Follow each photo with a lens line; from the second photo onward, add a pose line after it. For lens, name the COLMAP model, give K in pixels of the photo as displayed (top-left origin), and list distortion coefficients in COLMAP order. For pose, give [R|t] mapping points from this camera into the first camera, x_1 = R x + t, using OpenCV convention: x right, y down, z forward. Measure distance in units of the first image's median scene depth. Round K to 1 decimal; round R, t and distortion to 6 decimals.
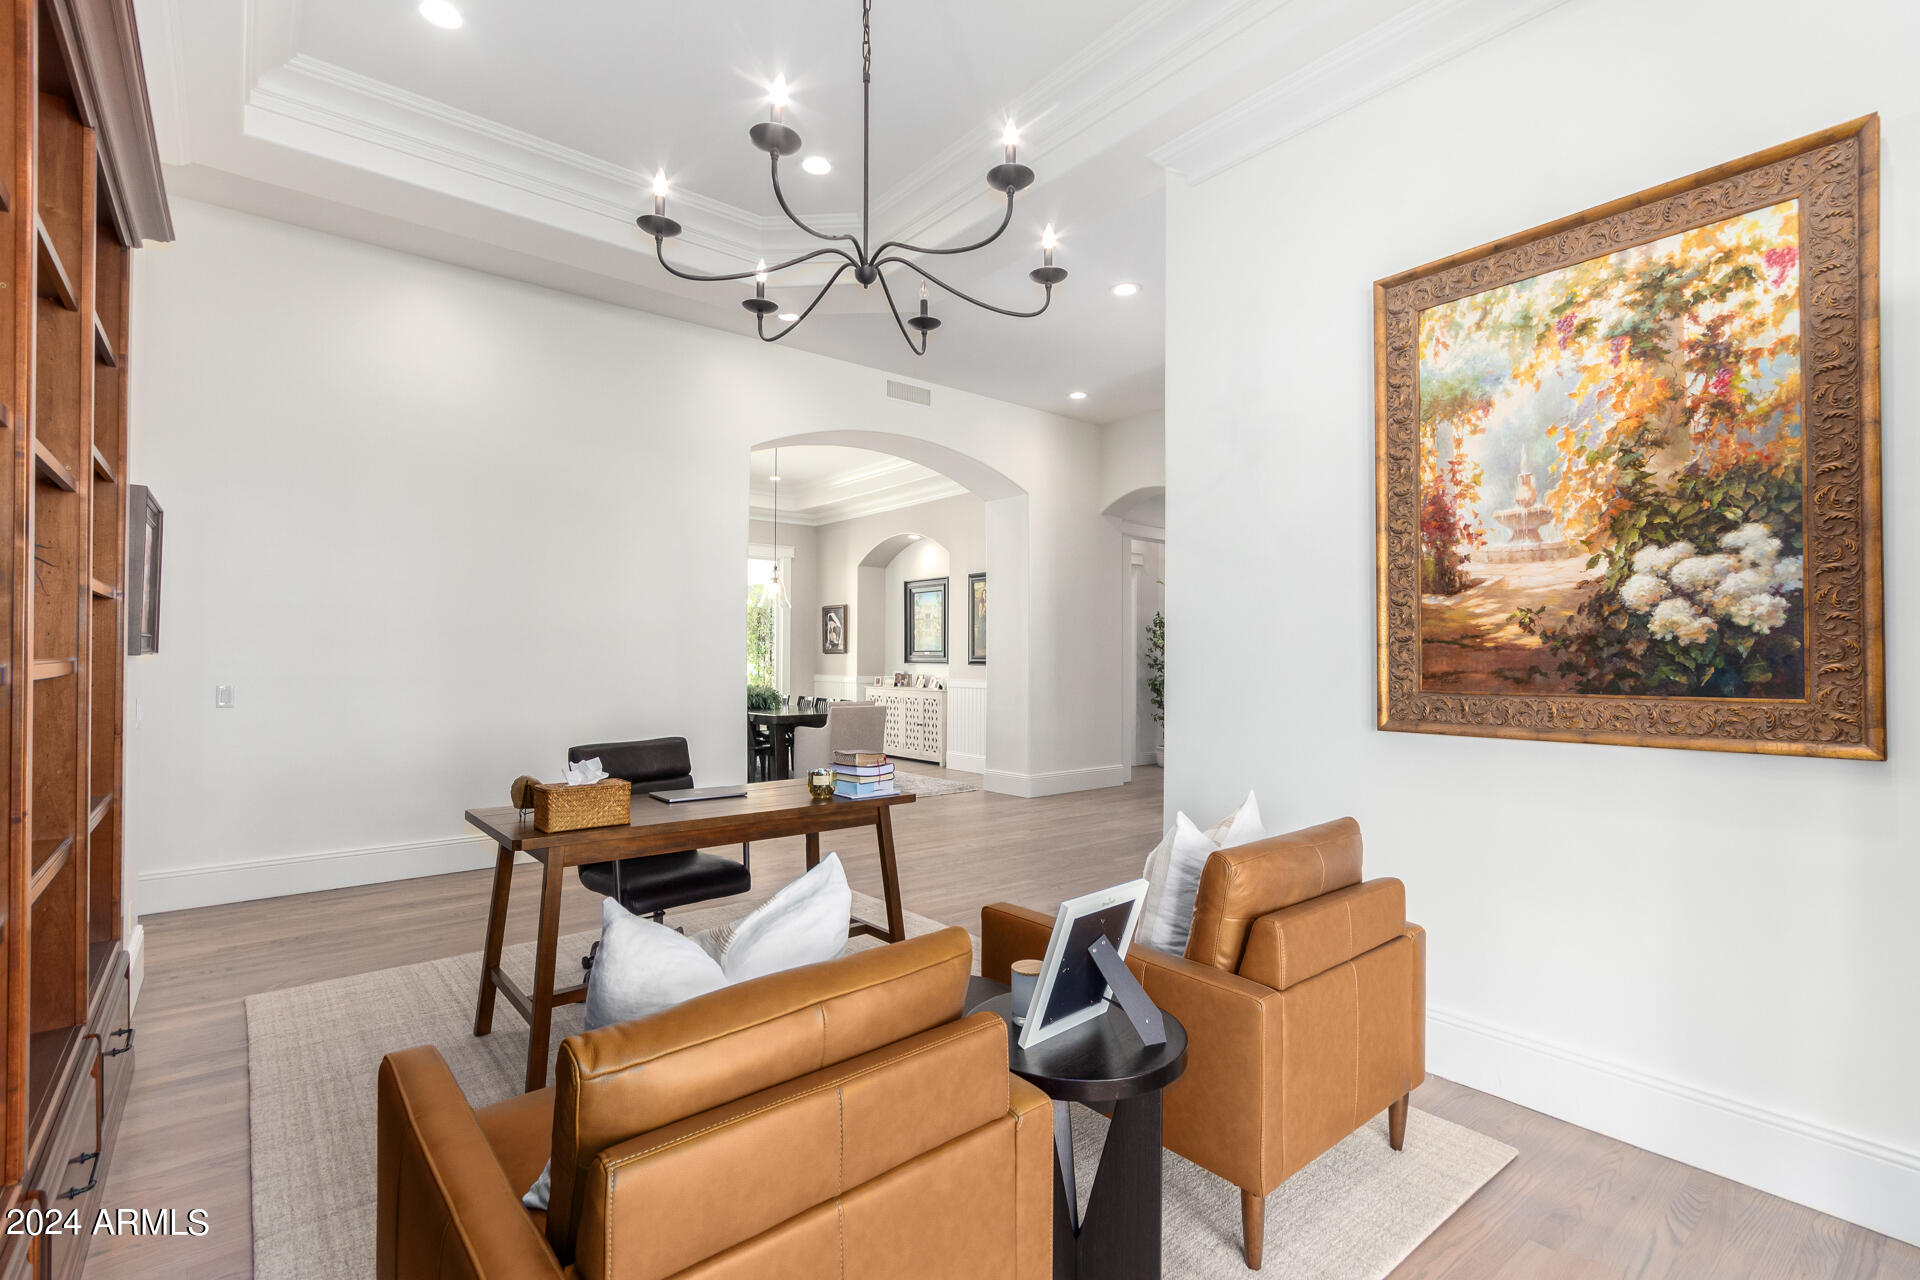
lens RADIAL K [[880.3, 0, 990.1], [0, 880.3, 650.9], [0, 0, 1]] dist [0.004162, 0.000853]
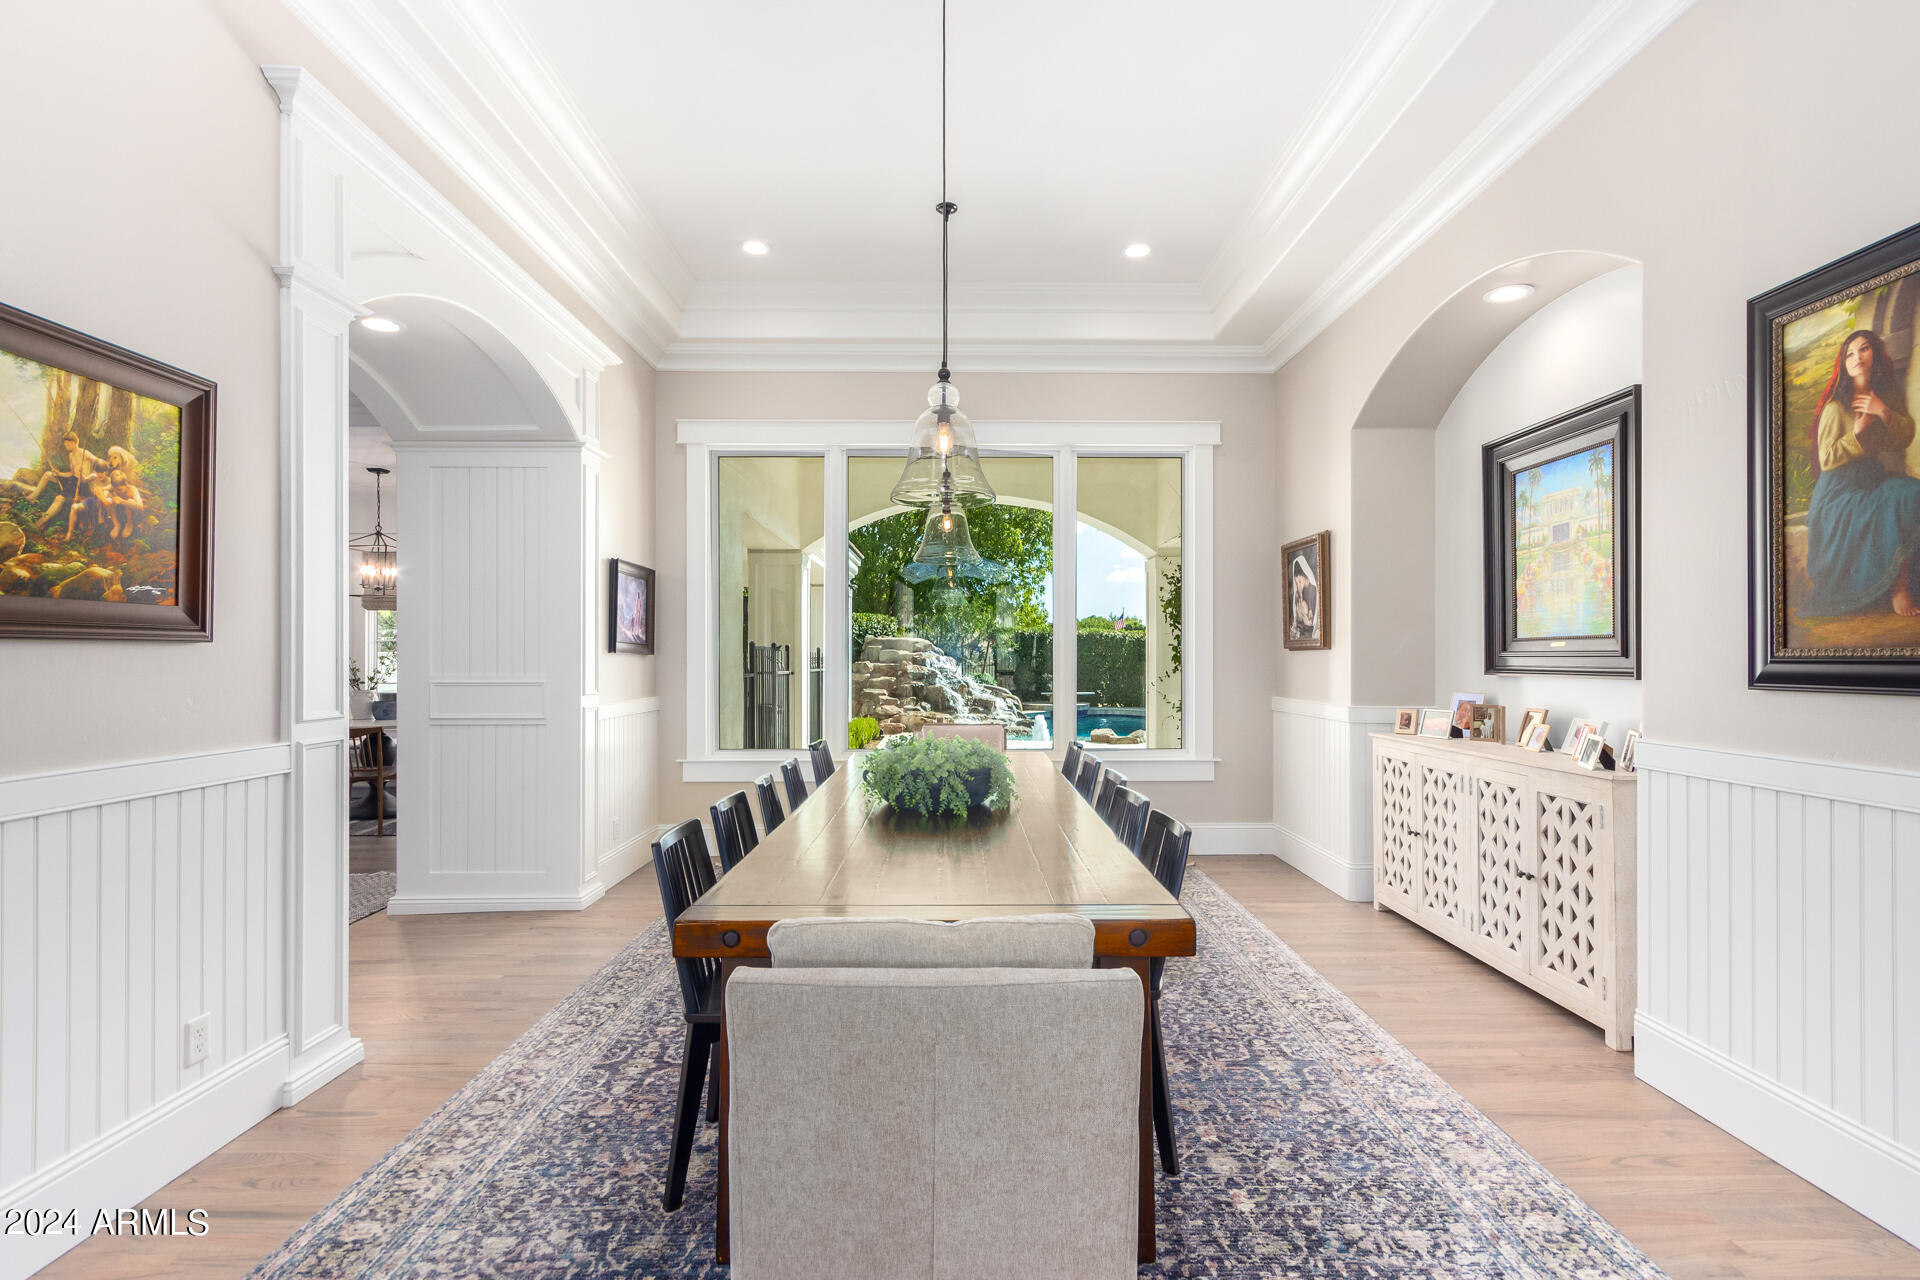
lens RADIAL K [[880.3, 0, 968.1], [0, 880.3, 652.0], [0, 0, 1]] dist [0.004162, 0.000853]
pose [[0.767871, -0.007488, -0.640560, -0.031865], [0.004502, 0.999970, -0.006293, 0.007068], [0.640588, 0.001949, 0.767882, 0.645123]]
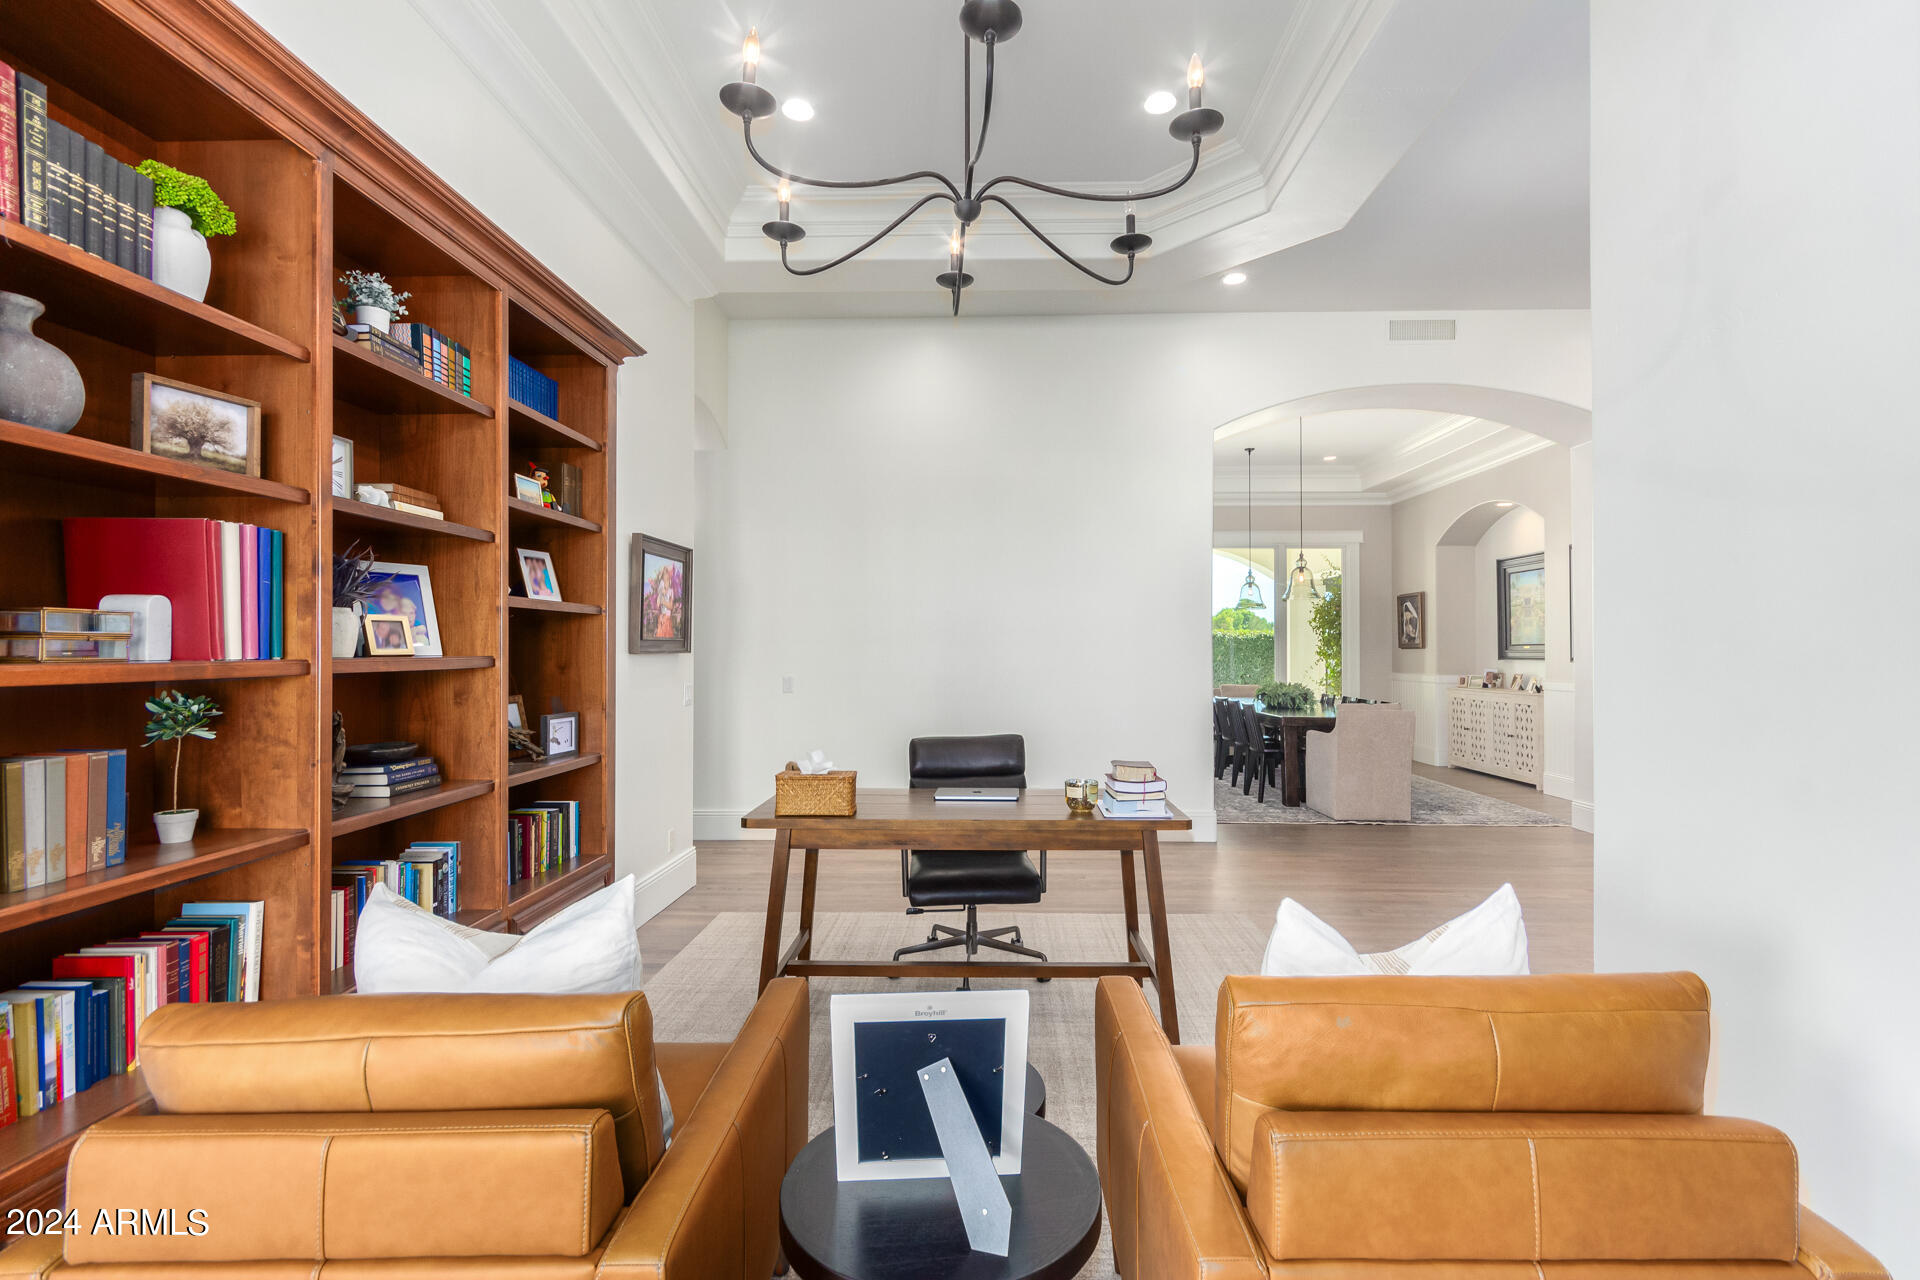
lens RADIAL K [[880.3, 0, 986.4], [0, 880.3, 644.5], [0, 0, 1]] dist [0.004162, 0.000853]
pose [[0.753402, -0.011044, -0.657467, 0.091295], [0.009115, 0.999938, -0.006353, 0.000712], [0.657497, -0.001206, 0.753456, 0.075637]]
